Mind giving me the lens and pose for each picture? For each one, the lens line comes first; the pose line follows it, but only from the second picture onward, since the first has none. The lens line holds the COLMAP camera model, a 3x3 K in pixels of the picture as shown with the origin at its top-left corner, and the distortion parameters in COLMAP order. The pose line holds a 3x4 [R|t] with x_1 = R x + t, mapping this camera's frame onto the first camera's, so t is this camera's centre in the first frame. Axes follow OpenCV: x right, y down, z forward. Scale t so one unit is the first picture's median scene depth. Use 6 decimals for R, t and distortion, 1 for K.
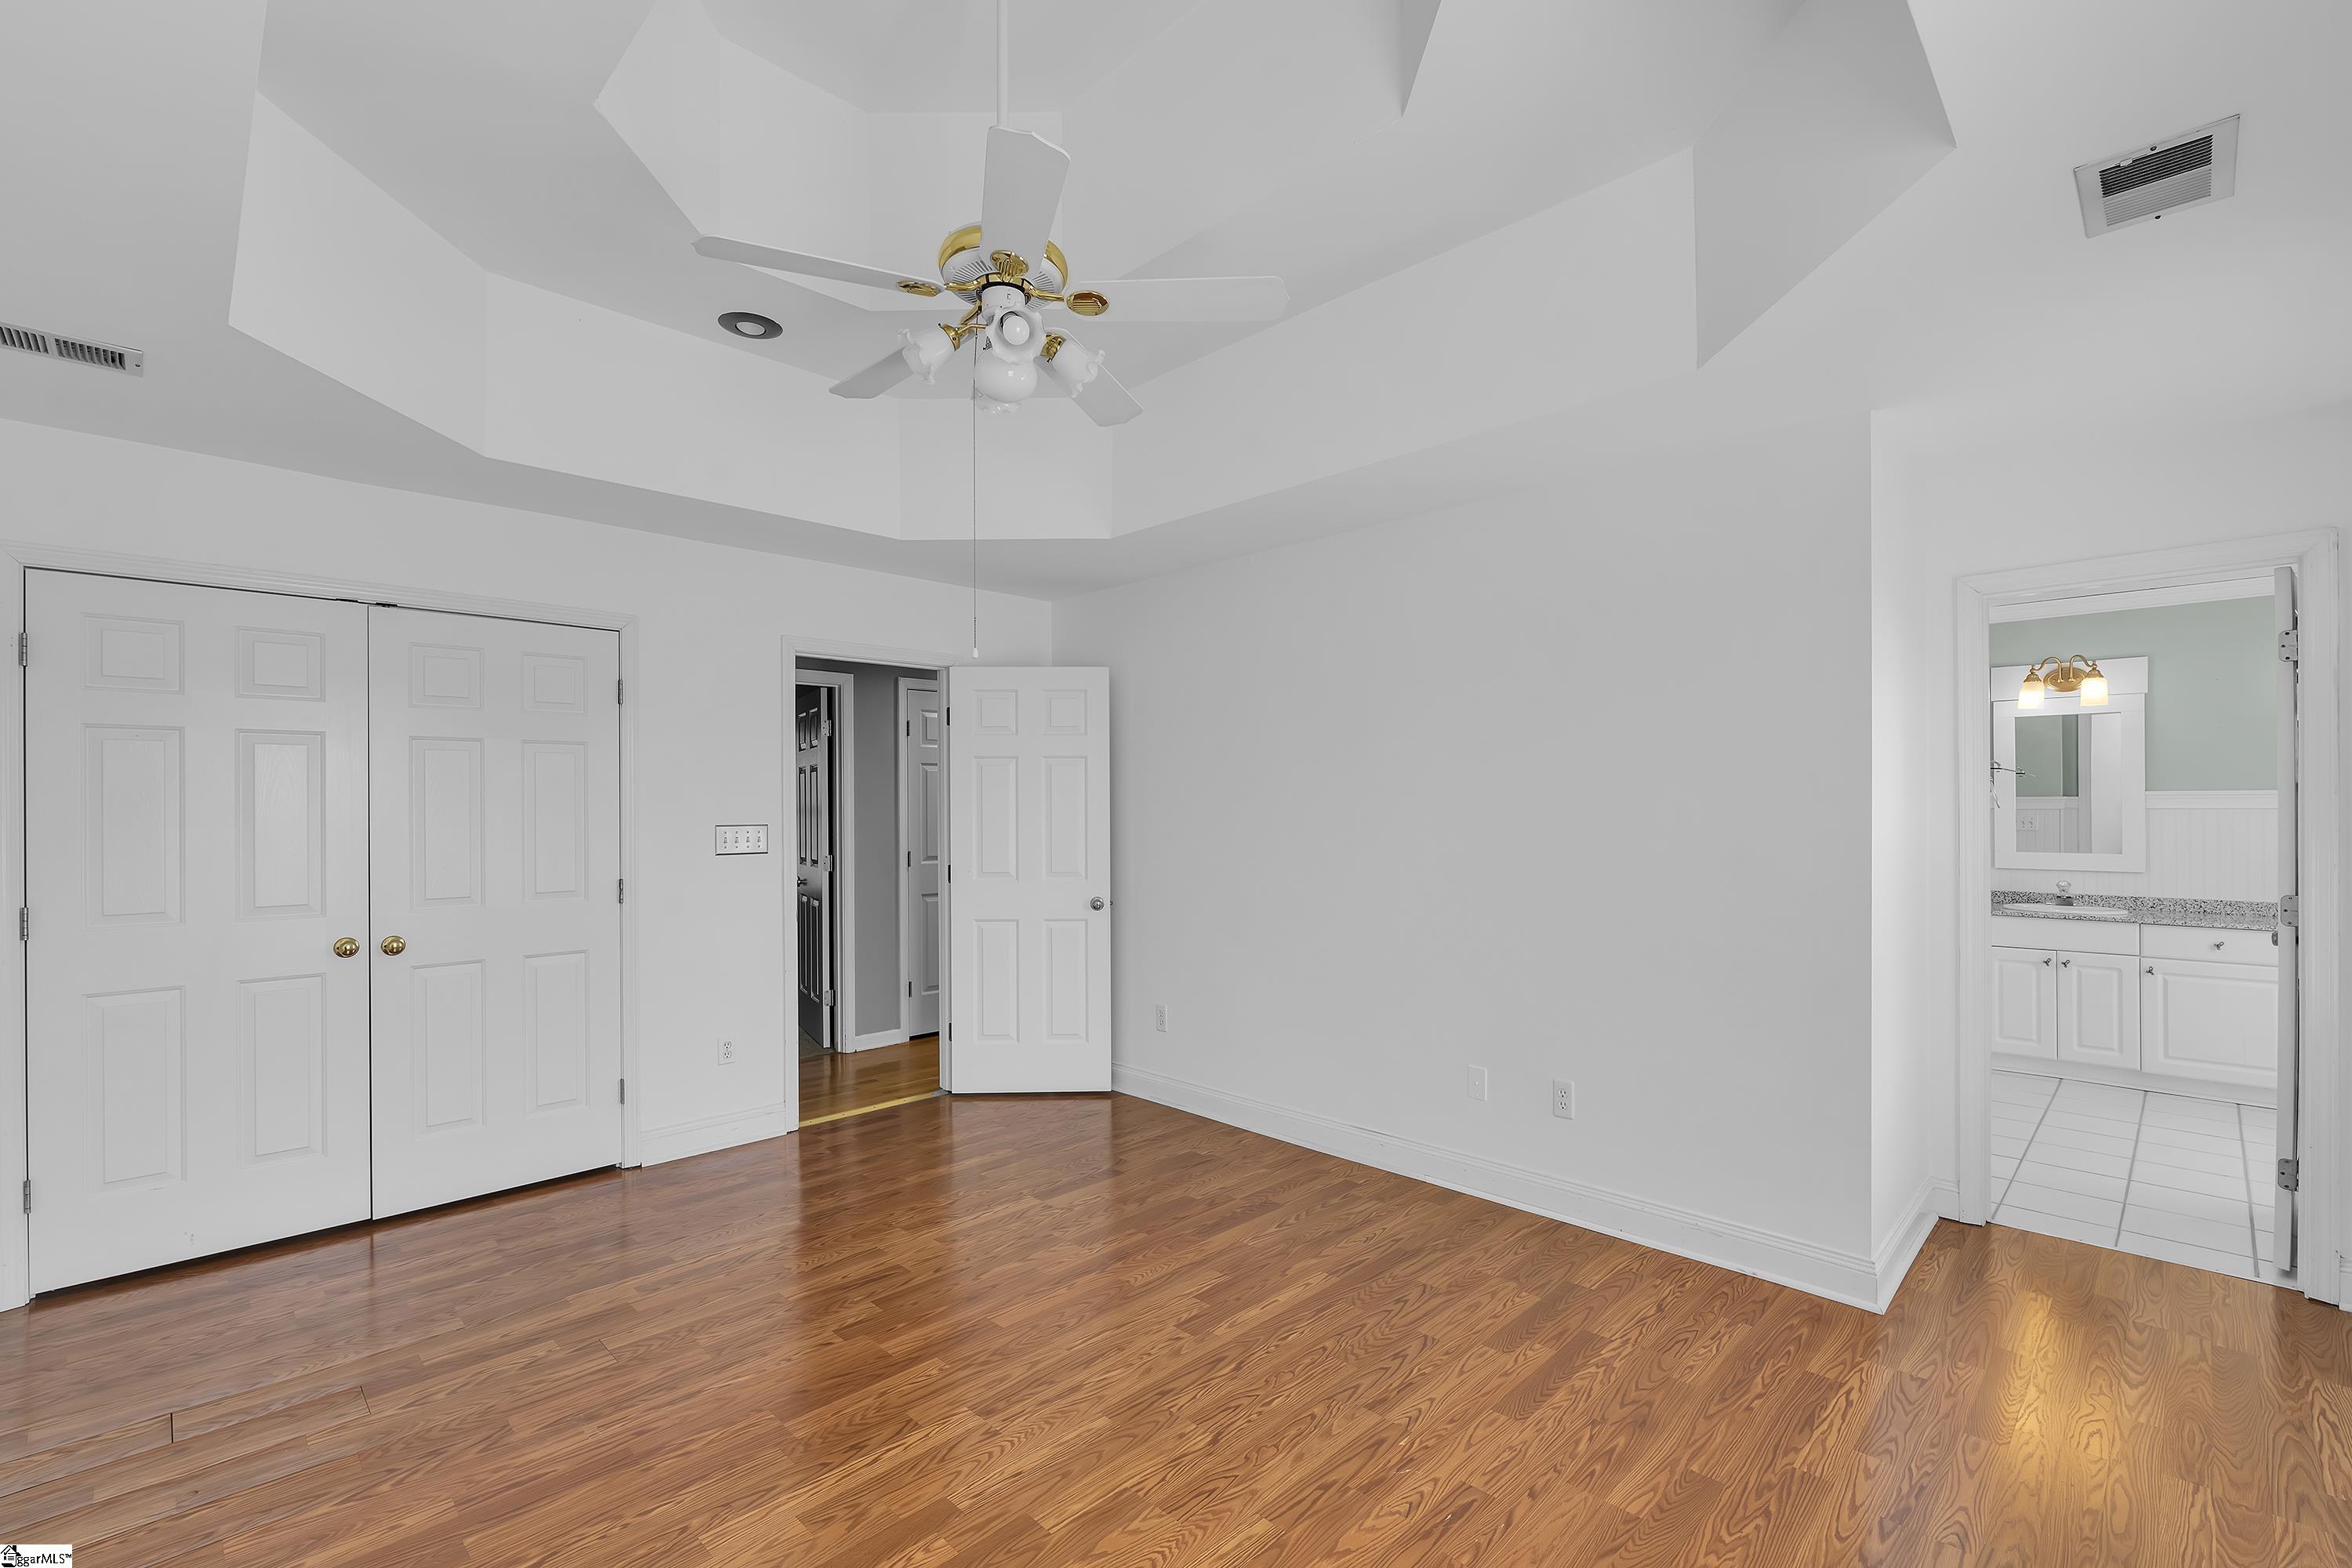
lens RADIAL K [[1026.5, 0, 1172.4], [0, 1026.5, 787.8], [0, 0, 1]] dist [0.001194, 0.000181]
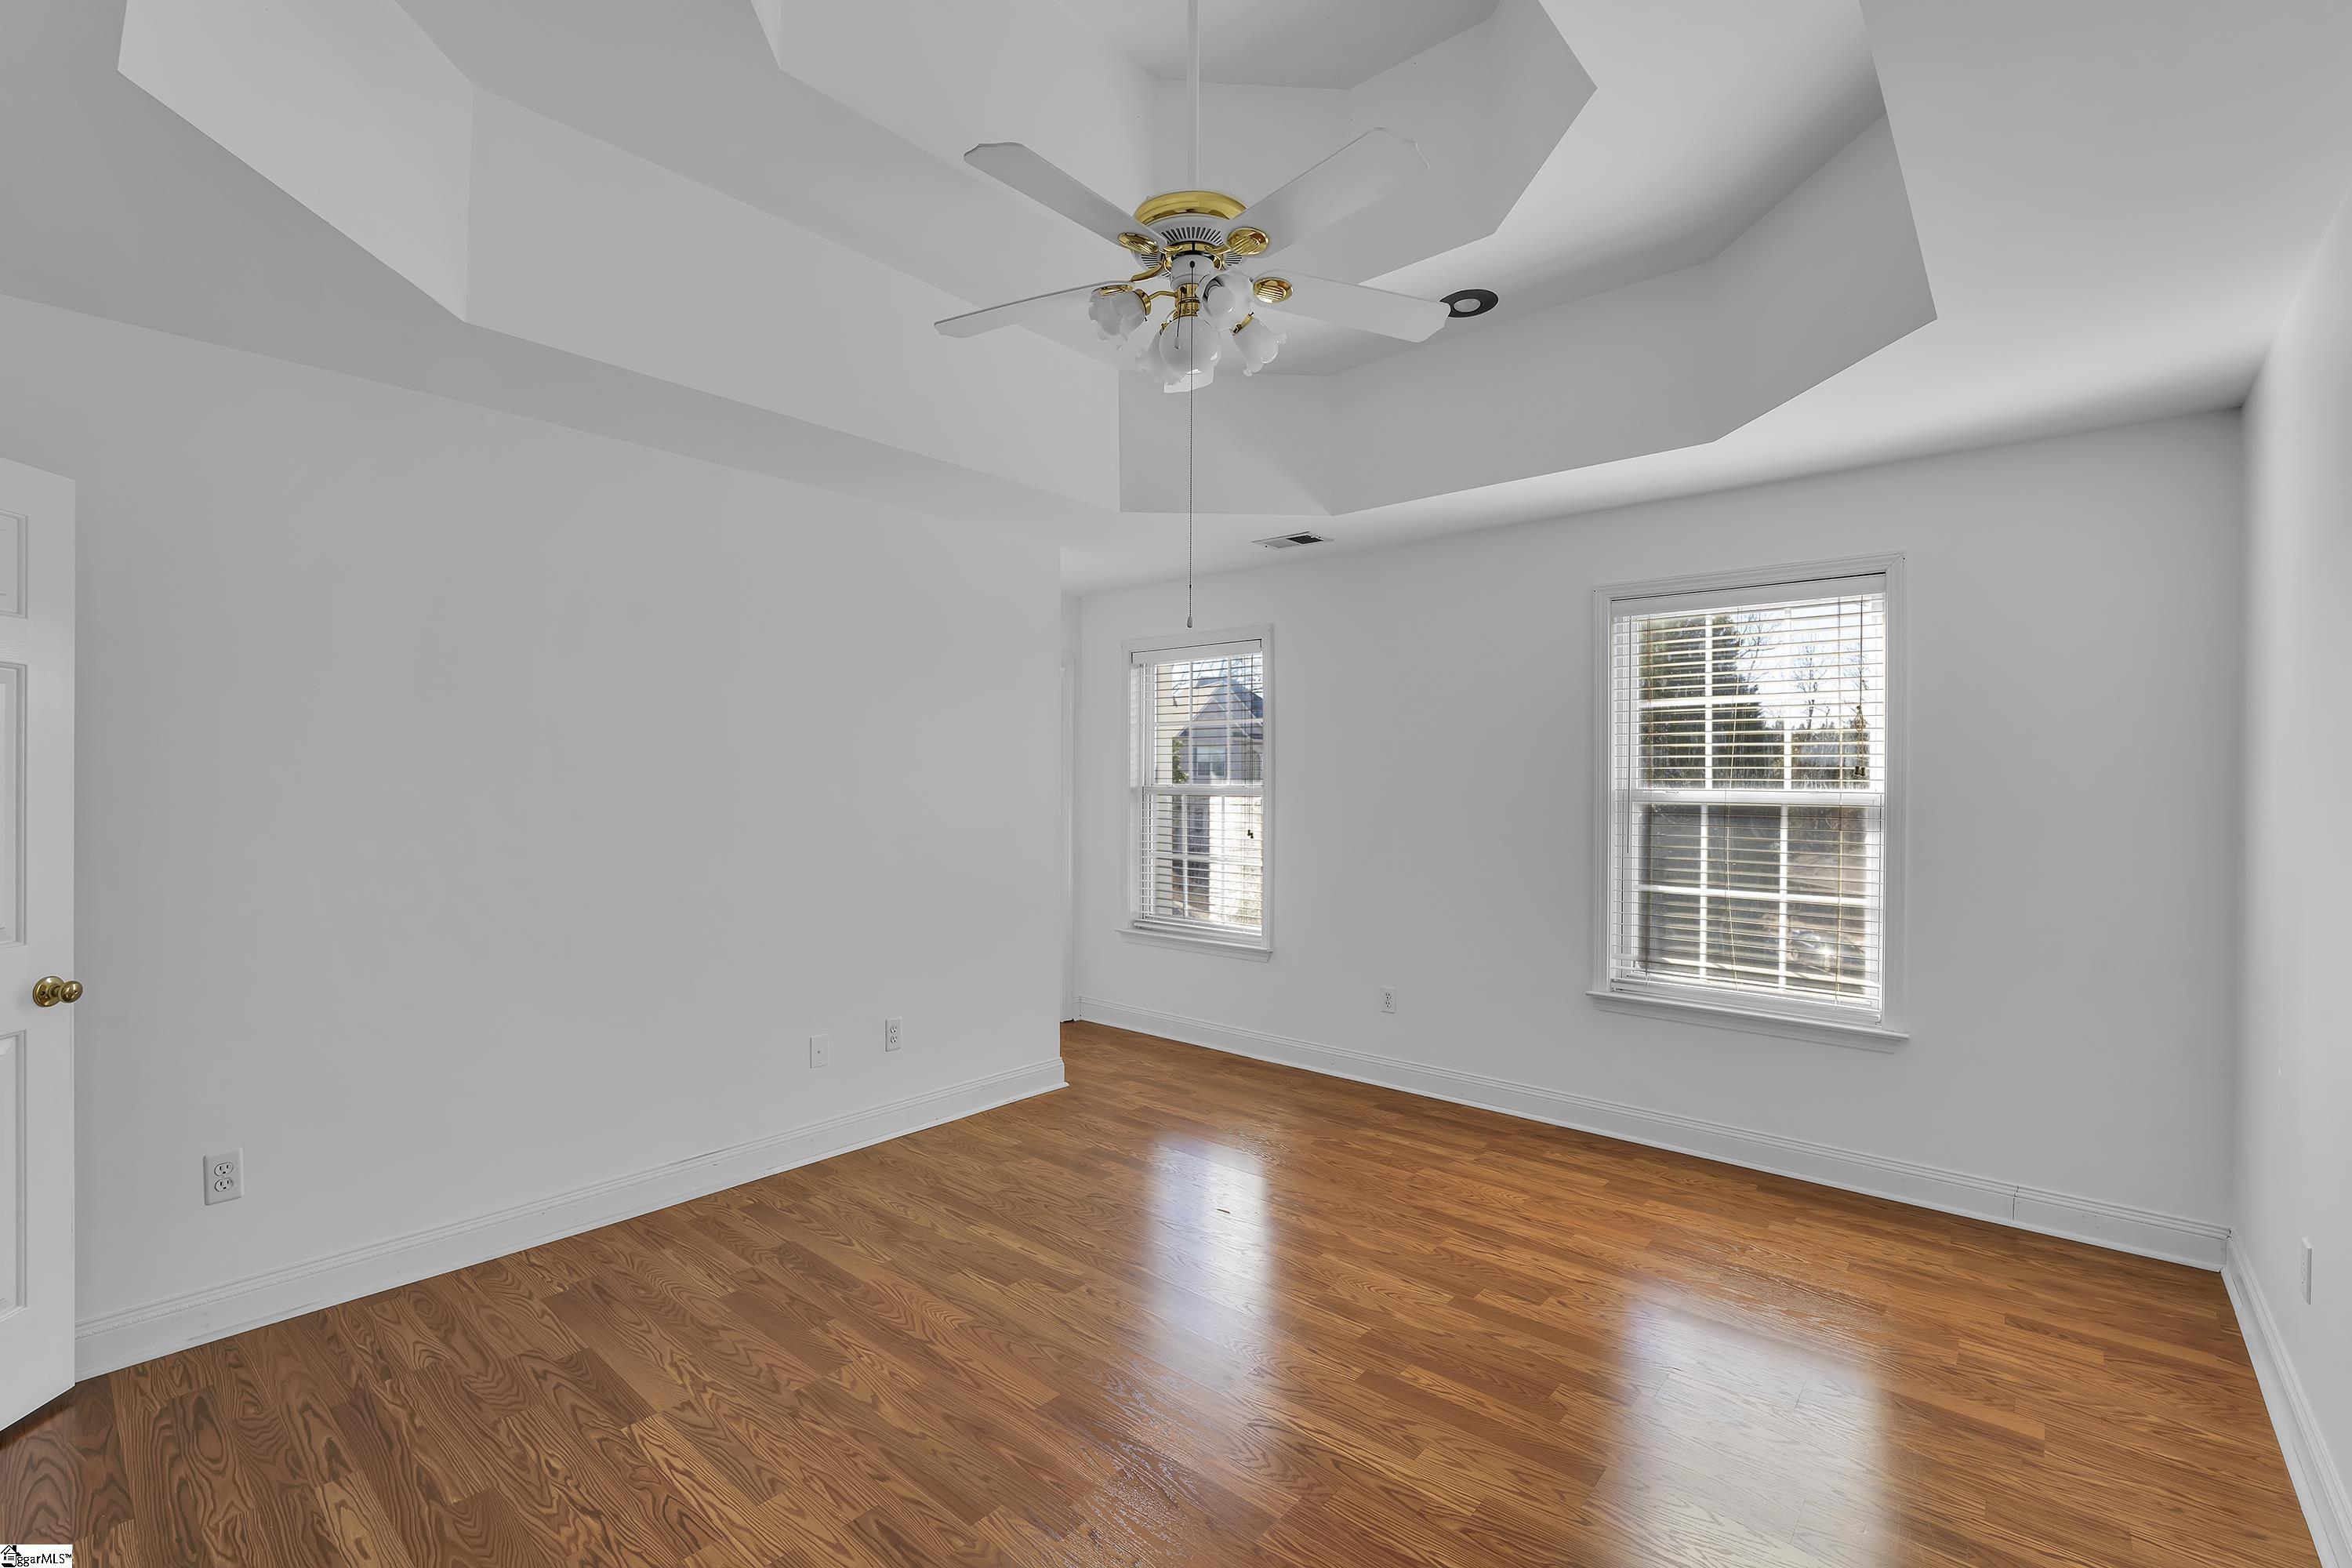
lens RADIAL K [[1026.5, 0, 1171.7], [0, 1026.5, 793.3], [0, 0, 1]] dist [0.001194, 0.000181]
pose [[-0.074047, -0.005600, 0.997239, -0.824113], [-0.020918, 0.999773, 0.004061, 0.018391], [-0.997035, -0.020559, -0.074147, 0.794223]]
